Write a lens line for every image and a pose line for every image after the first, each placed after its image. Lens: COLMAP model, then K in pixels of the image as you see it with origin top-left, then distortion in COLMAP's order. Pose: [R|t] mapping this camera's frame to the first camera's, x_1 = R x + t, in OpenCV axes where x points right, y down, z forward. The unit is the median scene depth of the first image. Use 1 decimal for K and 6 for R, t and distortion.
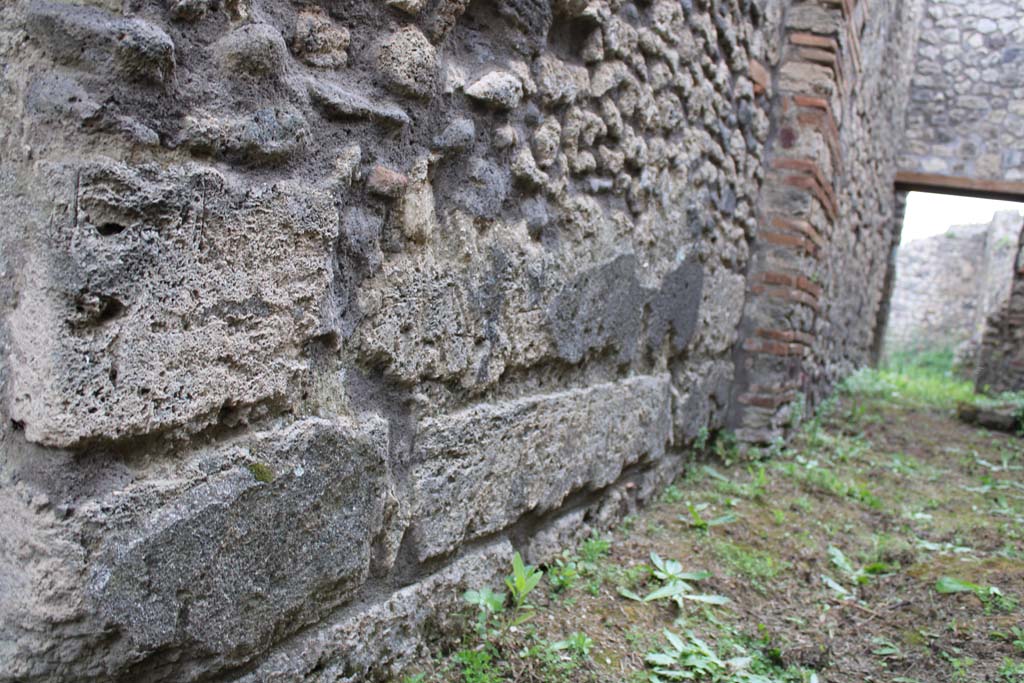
lens RADIAL K [[961.8, 0, 510.2], [0, 961.8, 333.9], [0, 0, 1]] dist [-0.067928, 0.000000]
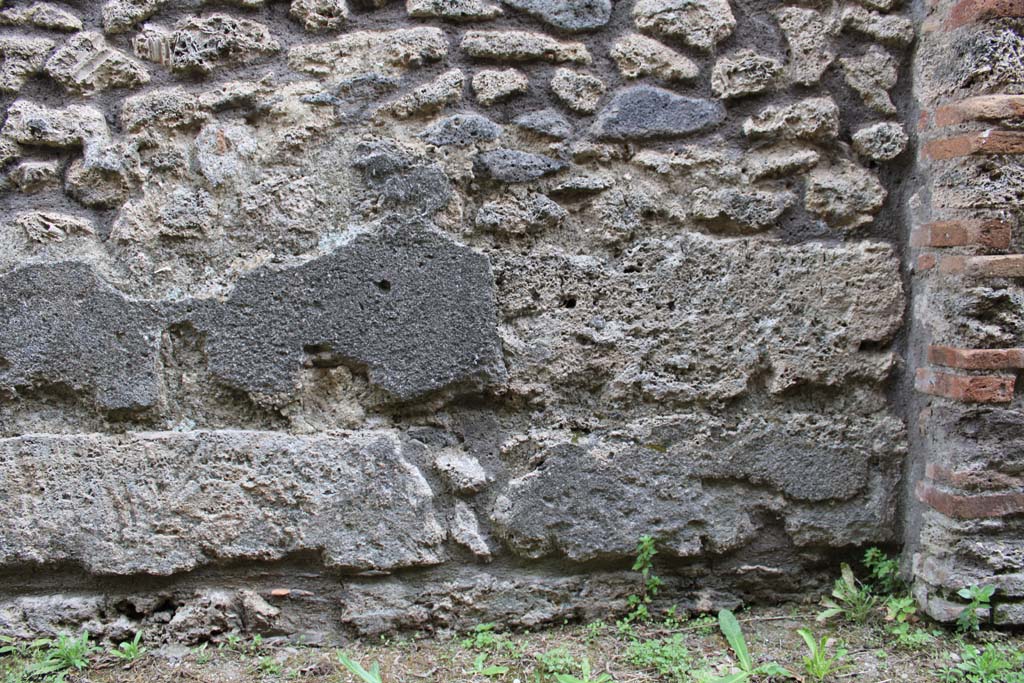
lens RADIAL K [[840.8, 0, 518.7], [0, 840.8, 335.4], [0, 0, 1]] dist [-0.165779, 0.142966]
pose [[0.460380, -0.064409, -0.885382, 1.312284], [0.011018, 0.997702, -0.066851, 0.031432], [0.887654, 0.021022, 0.460031, 1.589716]]
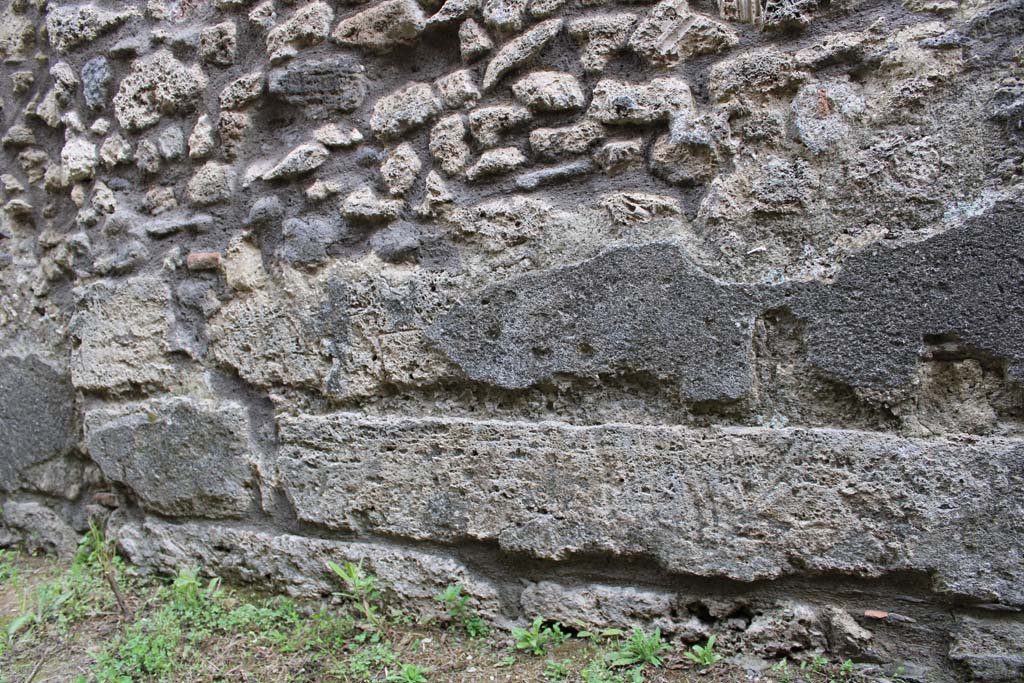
lens RADIAL K [[840.8, 0, 508.0], [0, 840.8, 343.9], [0, 0, 1]] dist [-0.165779, 0.142966]
pose [[-0.029291, -0.032015, -0.999058, 1.155321], [-0.021839, 0.999269, -0.031381, 0.018941], [0.999332, 0.020899, -0.029968, 1.415883]]
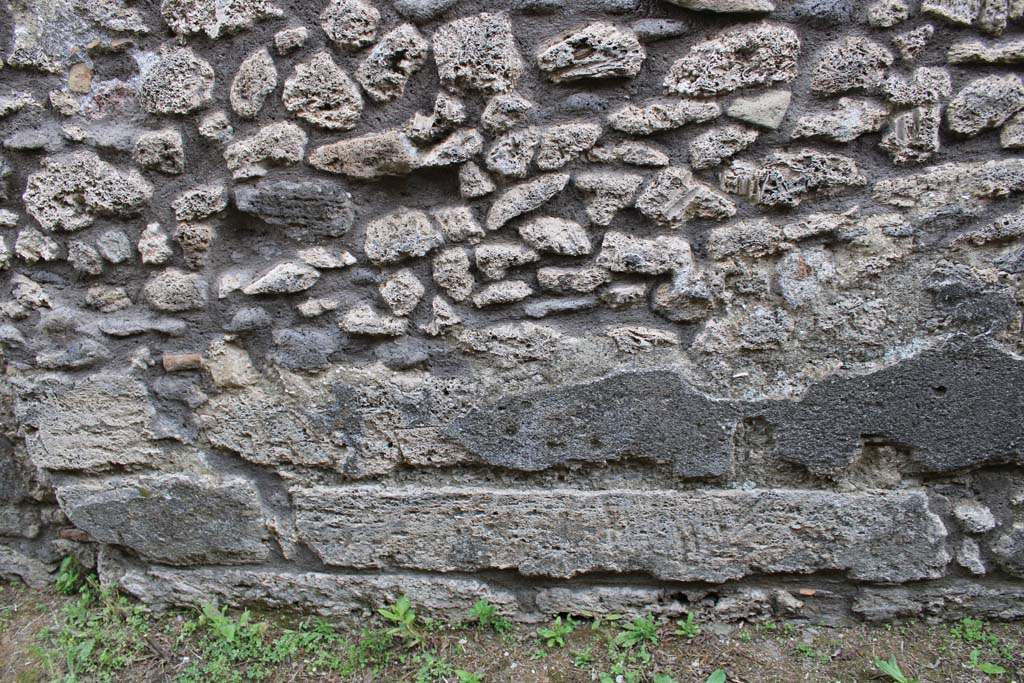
lens RADIAL K [[840.8, 0, 509.7], [0, 840.8, 340.7], [0, 0, 1]] dist [-0.165779, 0.142966]
pose [[0.271383, 0.292255, -0.917027, 1.186535], [0.059314, 0.945894, 0.319008, -0.549366], [0.960642, -0.140966, 0.239365, 1.086553]]
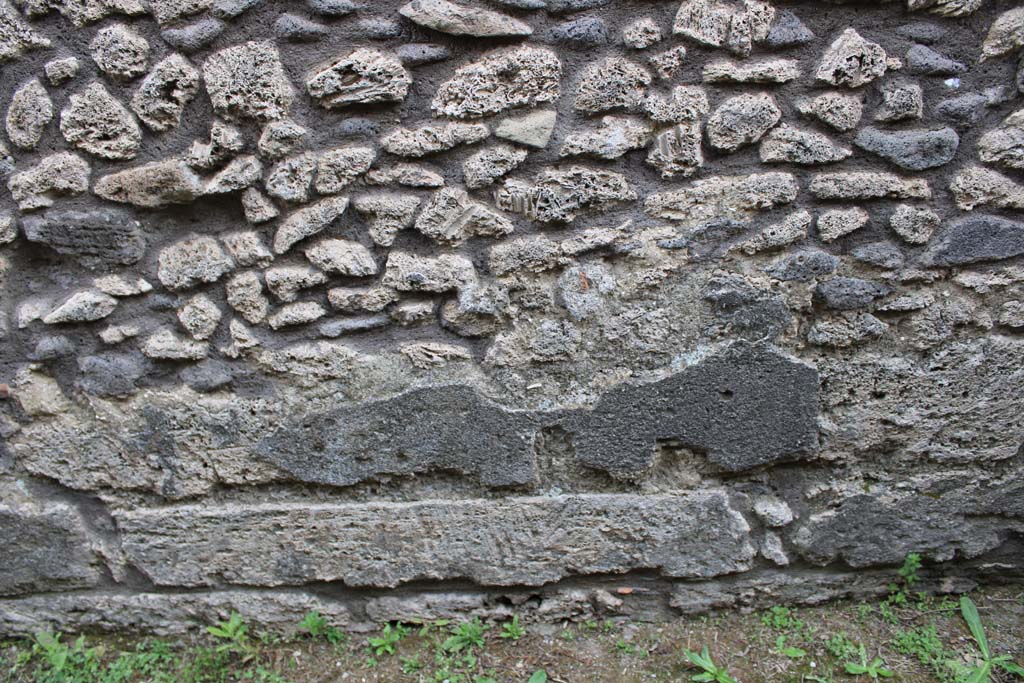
lens RADIAL K [[840.8, 0, 507.9], [0, 840.8, 346.2], [0, 0, 1]] dist [-0.165779, 0.142966]
pose [[0.367312, 0.295458, -0.881922, 1.251202], [0.061972, 0.938322, 0.340163, -0.578921], [0.928031, -0.179600, 0.326347, 1.249544]]
